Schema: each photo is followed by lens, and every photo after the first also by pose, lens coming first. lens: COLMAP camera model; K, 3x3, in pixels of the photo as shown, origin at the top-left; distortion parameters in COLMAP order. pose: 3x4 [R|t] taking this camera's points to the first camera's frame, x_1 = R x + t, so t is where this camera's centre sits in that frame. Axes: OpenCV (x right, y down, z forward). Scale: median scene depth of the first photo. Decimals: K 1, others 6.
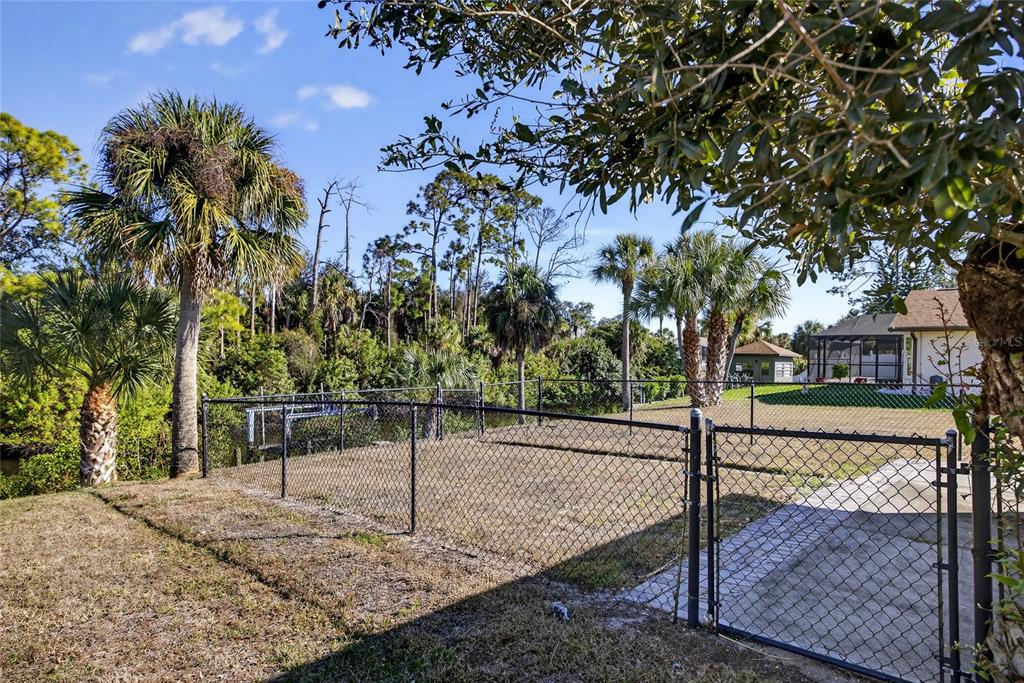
lens RADIAL K [[587.3, 0, 512.0], [0, 587.3, 341.5], [0, 0, 1]] dist [0.001638, -0.000008]
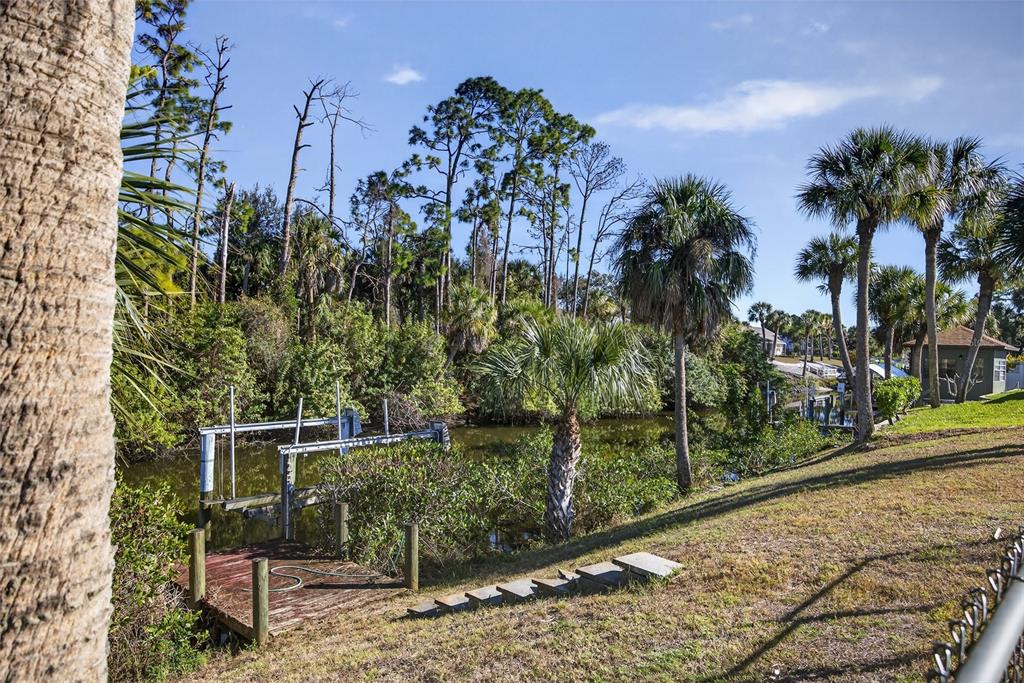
lens RADIAL K [[691.9, 0, 506.2], [0, 691.9, 324.5], [0, 0, 1]] dist [-0.006413, -0.000910]
pose [[0.999325, 0.017572, 0.032252, -0.094237], [-0.017214, 0.999788, -0.011331, 0.011677], [-0.032444, 0.010768, 0.999416, 0.175801]]
